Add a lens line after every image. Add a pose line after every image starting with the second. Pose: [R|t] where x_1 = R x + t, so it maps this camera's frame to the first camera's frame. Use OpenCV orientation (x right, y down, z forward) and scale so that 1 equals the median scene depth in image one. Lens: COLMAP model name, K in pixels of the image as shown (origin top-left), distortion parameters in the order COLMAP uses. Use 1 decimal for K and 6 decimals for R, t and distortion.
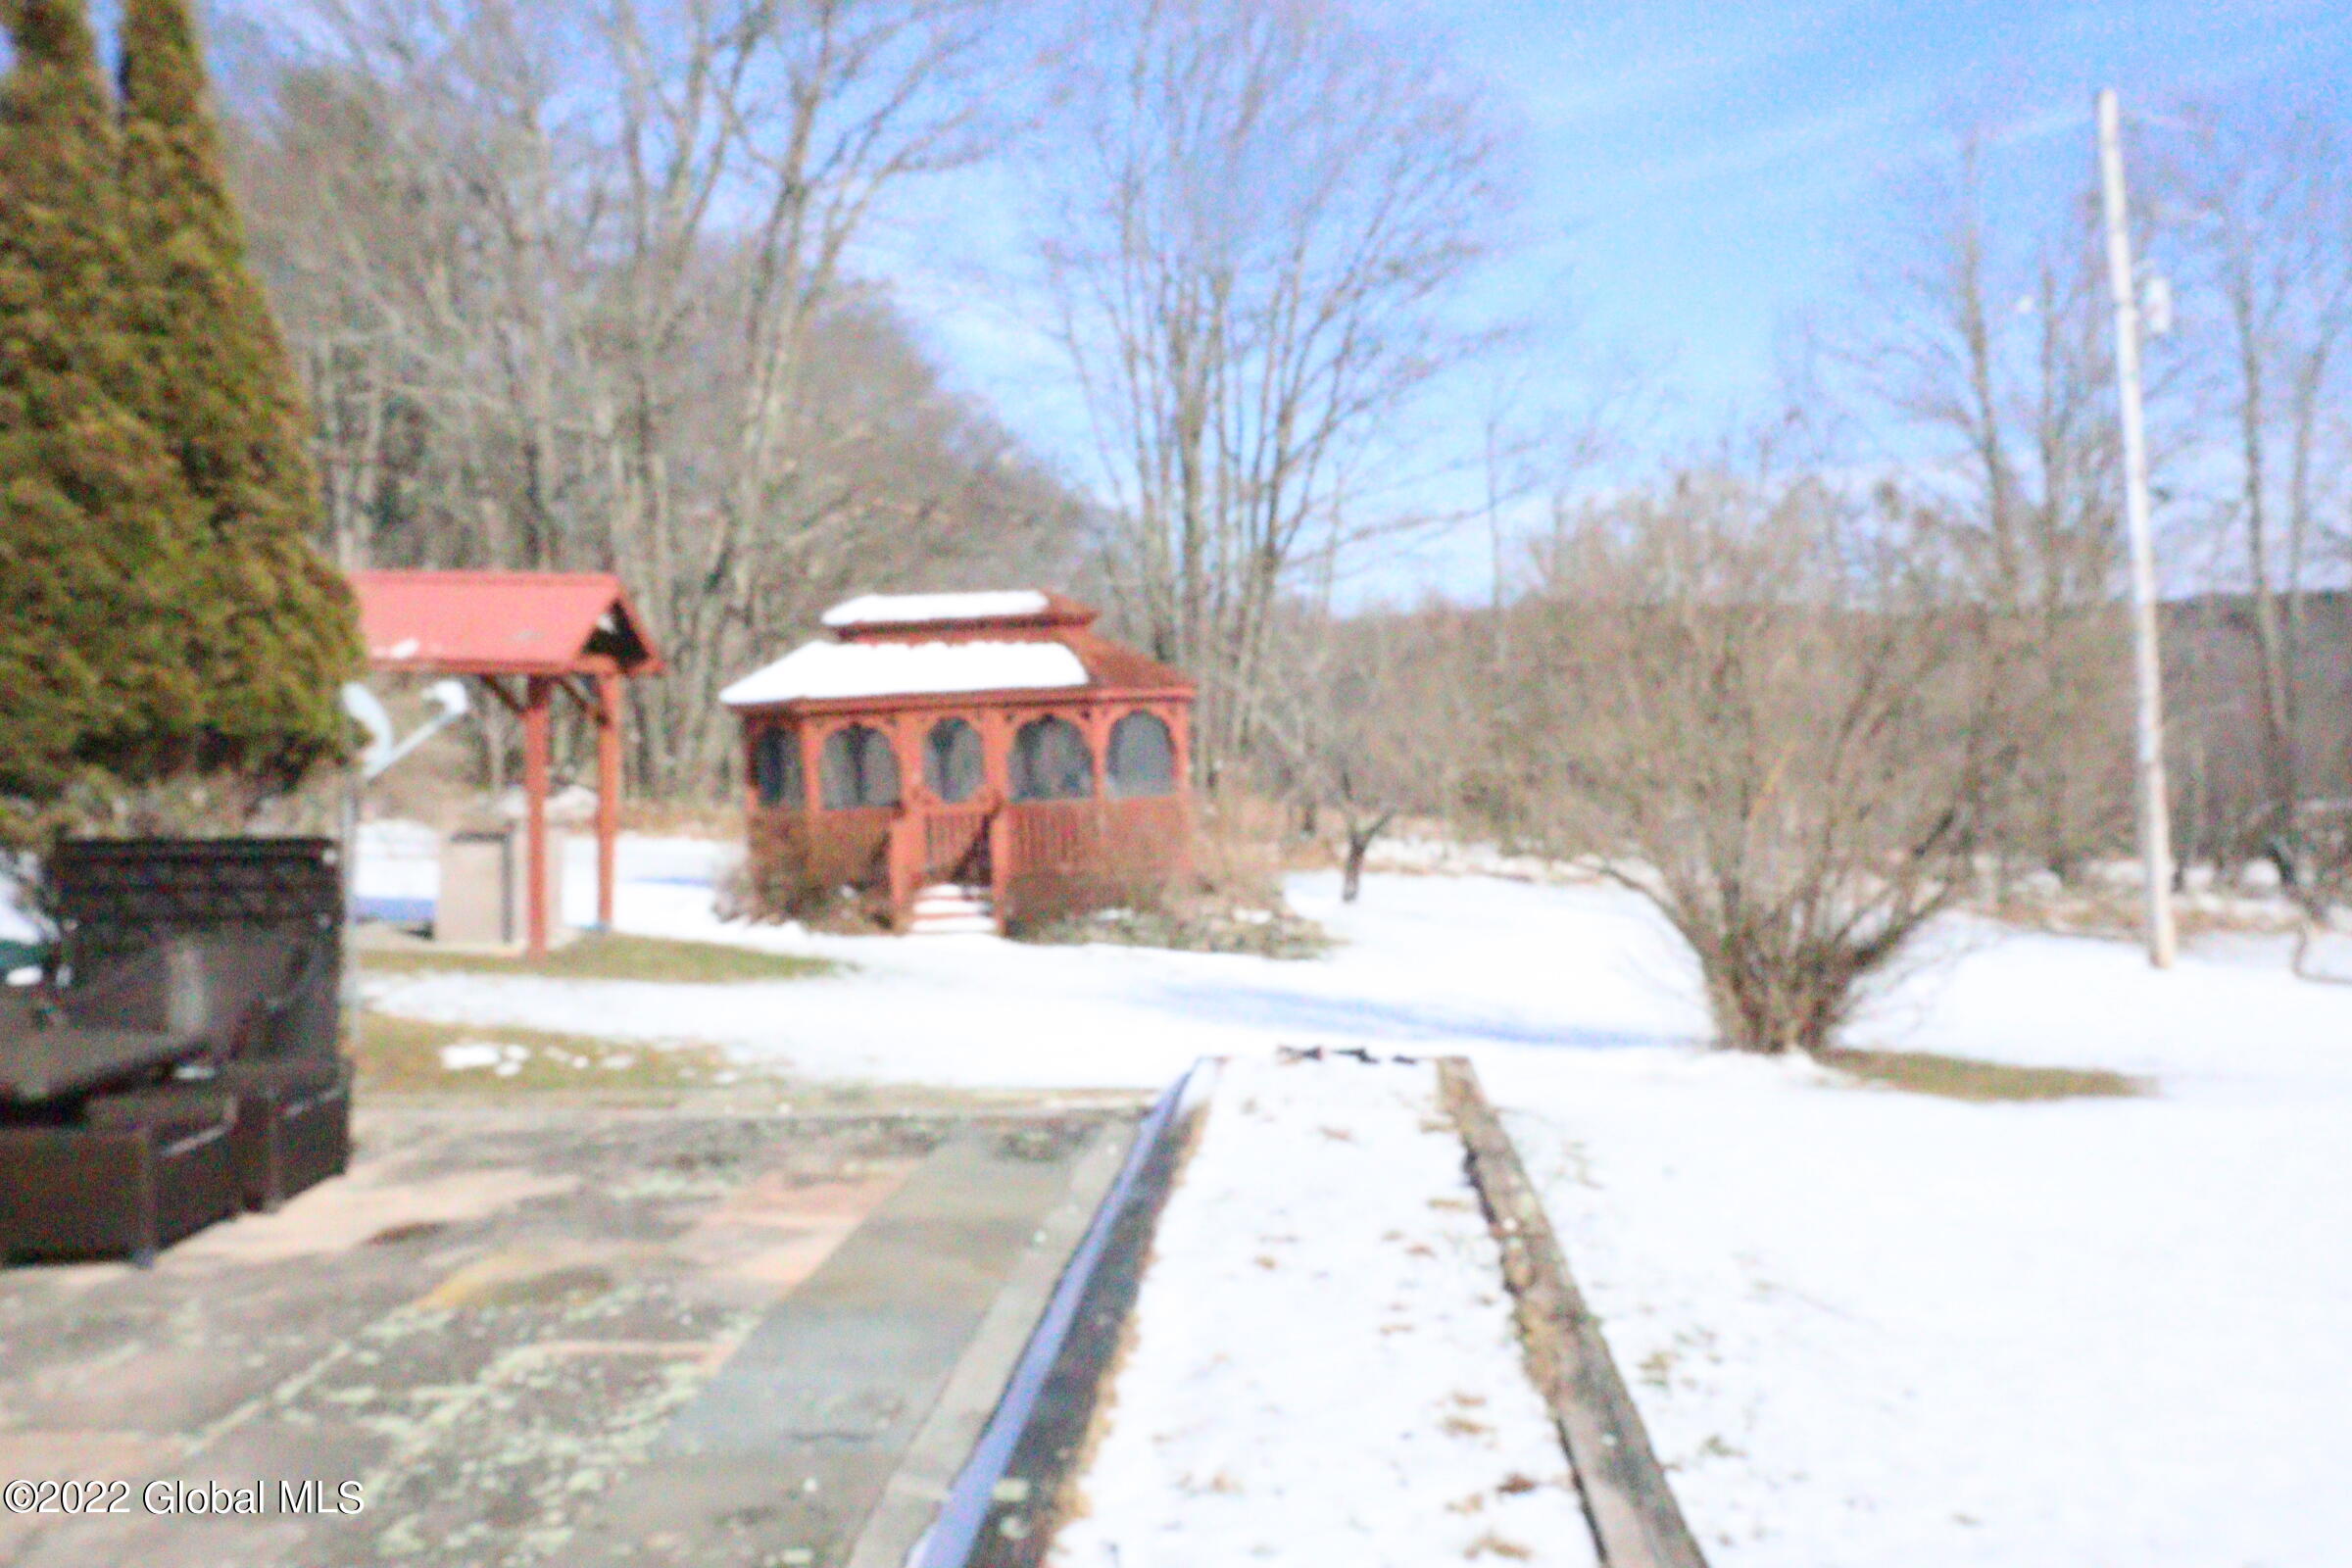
lens RADIAL K [[2145.4, 0, 1176.0], [0, 2145.4, 784.0], [0, 0, 1]] dist [-0.058602, 0.179198]
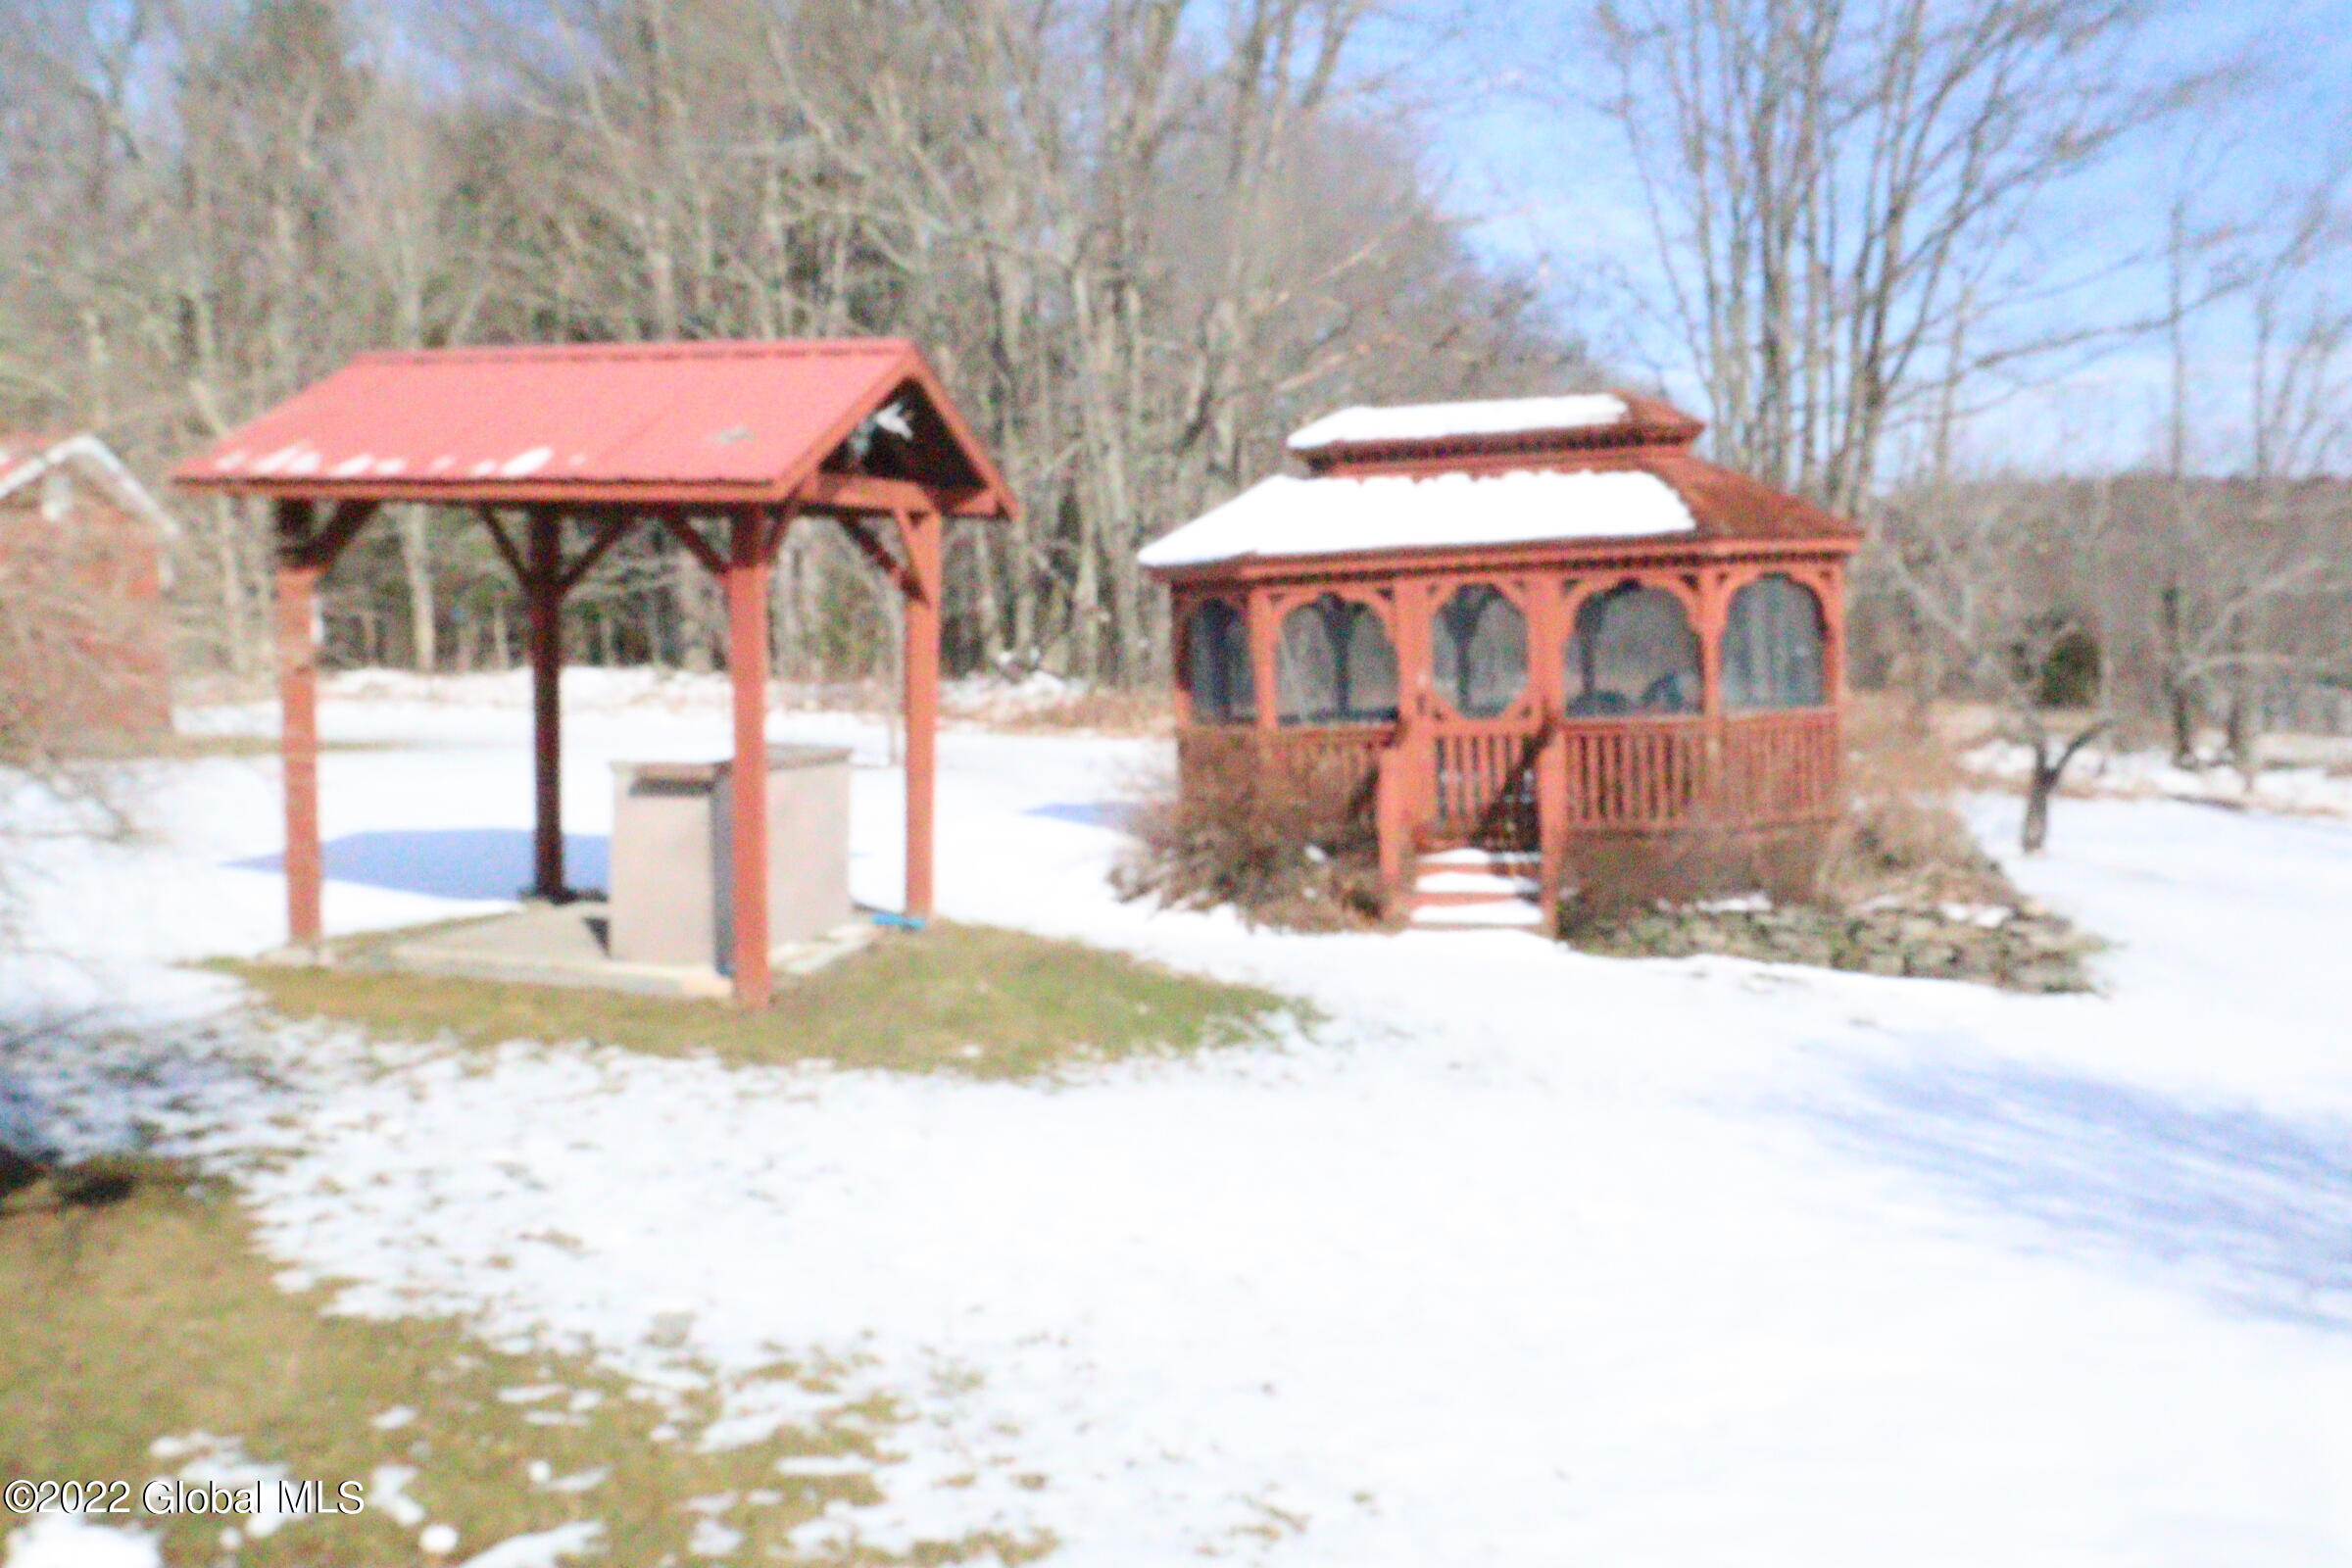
lens RADIAL K [[2145.4, 0, 1176.0], [0, 2145.4, 784.0], [0, 0, 1]] dist [-0.058602, 0.179198]
pose [[0.971563, 0.018008, -0.236096, -0.038712], [-0.004745, 0.998384, 0.056624, -0.007362], [0.236734, -0.053893, 0.970079, 0.342677]]
